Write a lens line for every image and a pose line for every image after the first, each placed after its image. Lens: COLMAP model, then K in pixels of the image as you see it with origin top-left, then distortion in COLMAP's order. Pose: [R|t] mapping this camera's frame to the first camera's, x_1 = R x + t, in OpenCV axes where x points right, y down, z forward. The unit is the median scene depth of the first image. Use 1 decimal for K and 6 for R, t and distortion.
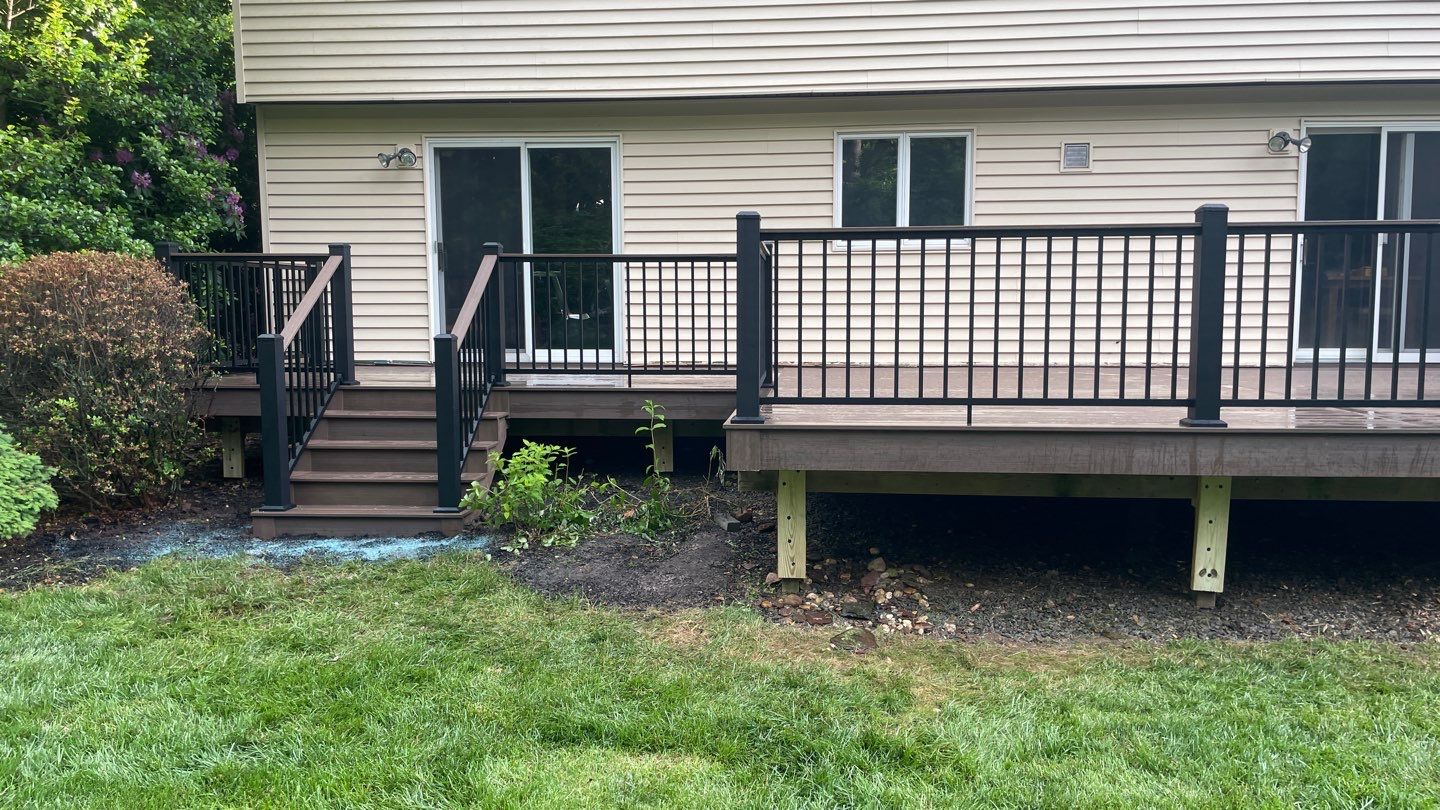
lens RADIAL K [[1121.6, 0, 723.3], [0, 1121.6, 411.9], [0, 0, 1]] dist [0.063065, -0.055143]
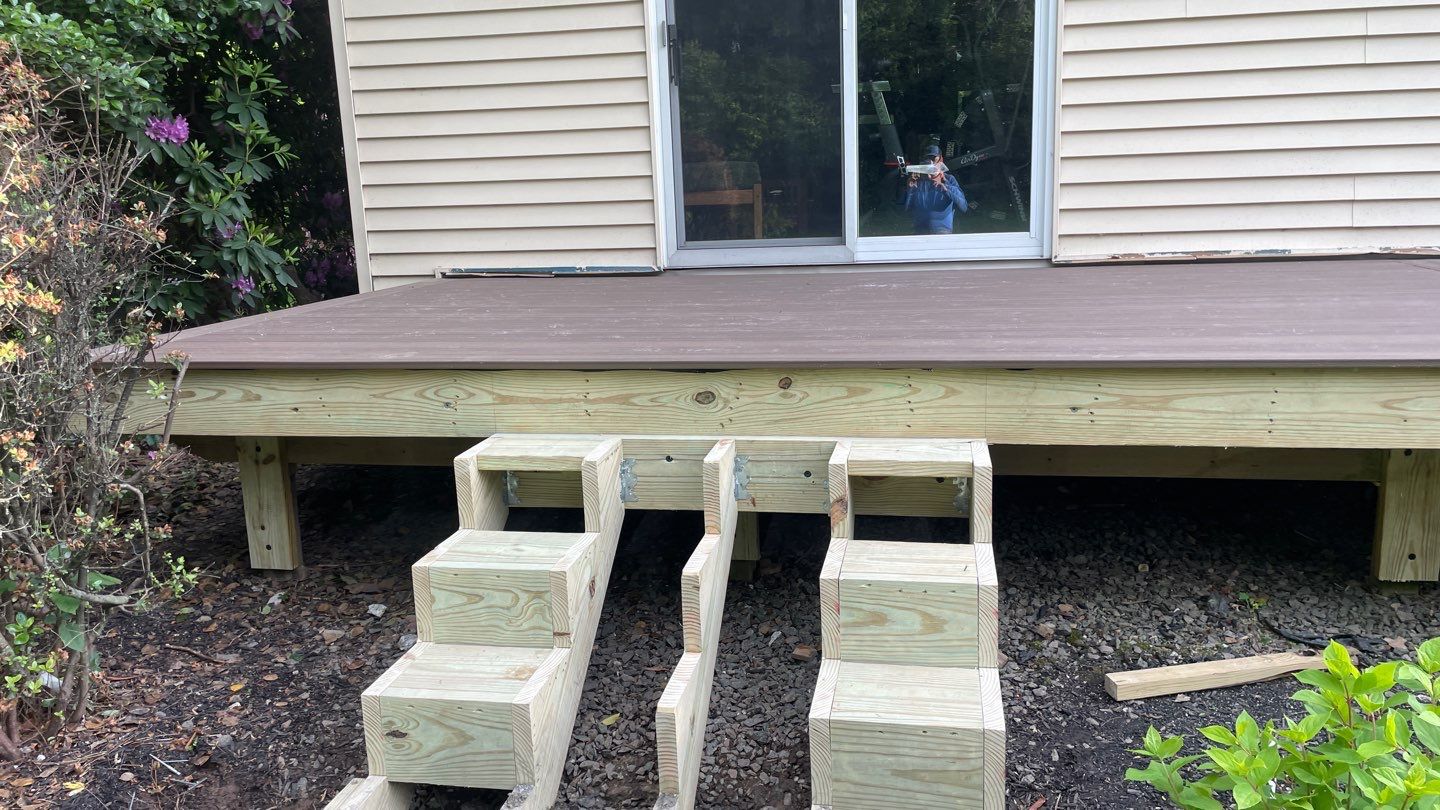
lens RADIAL K [[1121.6, 0, 722.4], [0, 1121.6, 411.1], [0, 0, 1]] dist [0.063065, -0.055143]
pose [[0.994741, -0.010036, -0.101933, -0.252839], [0.021063, 0.993961, 0.107695, -0.046938], [0.100236, -0.109276, 0.988945, 0.687415]]
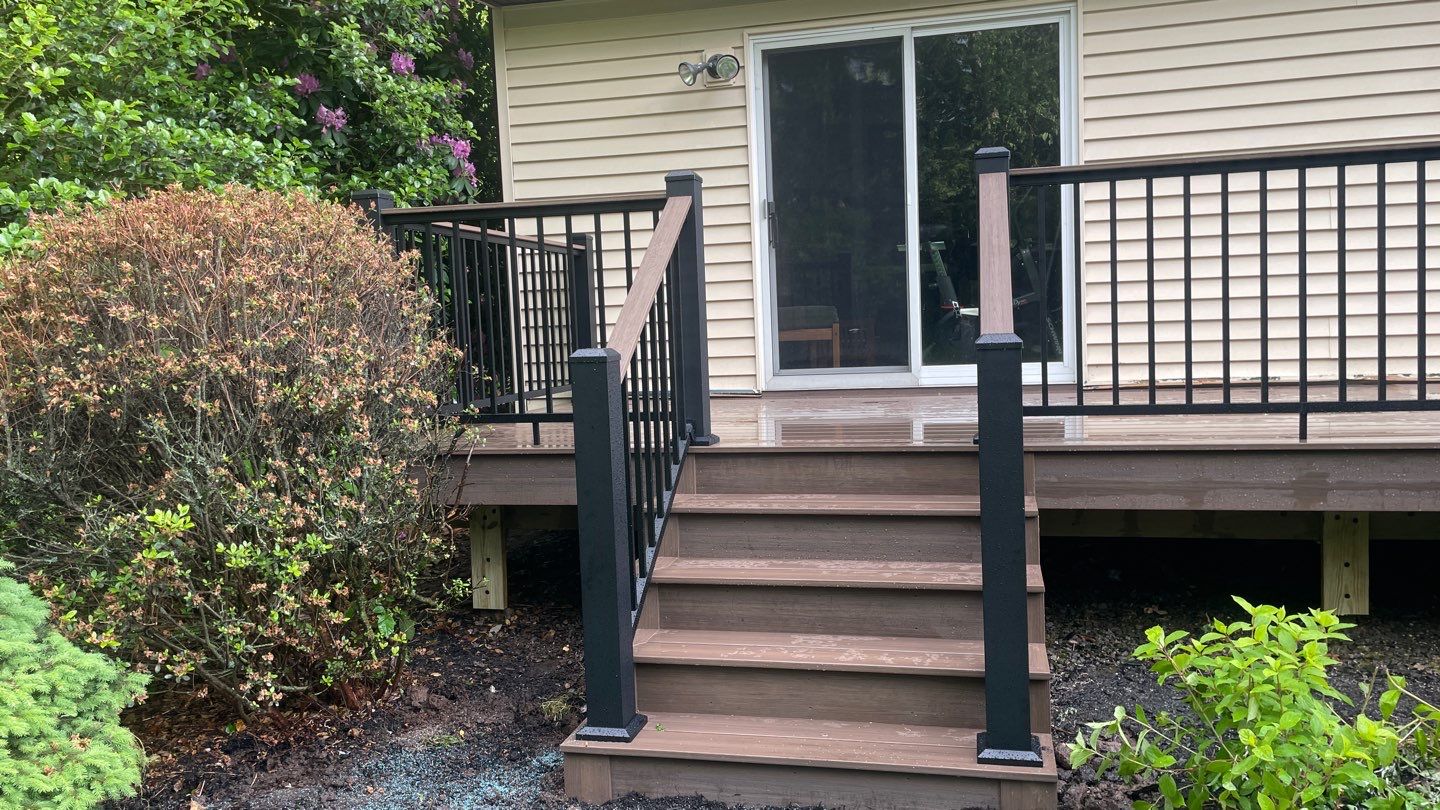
lens RADIAL K [[1121.6, 0, 718.0], [0, 1121.6, 405.4], [0, 0, 1]] dist [0.063065, -0.055143]
pose [[0.988484, -0.022071, -0.149708, -0.265128], [0.019484, 0.999635, -0.018728, -0.034049], [0.150066, 0.015595, 0.988553, 0.523862]]
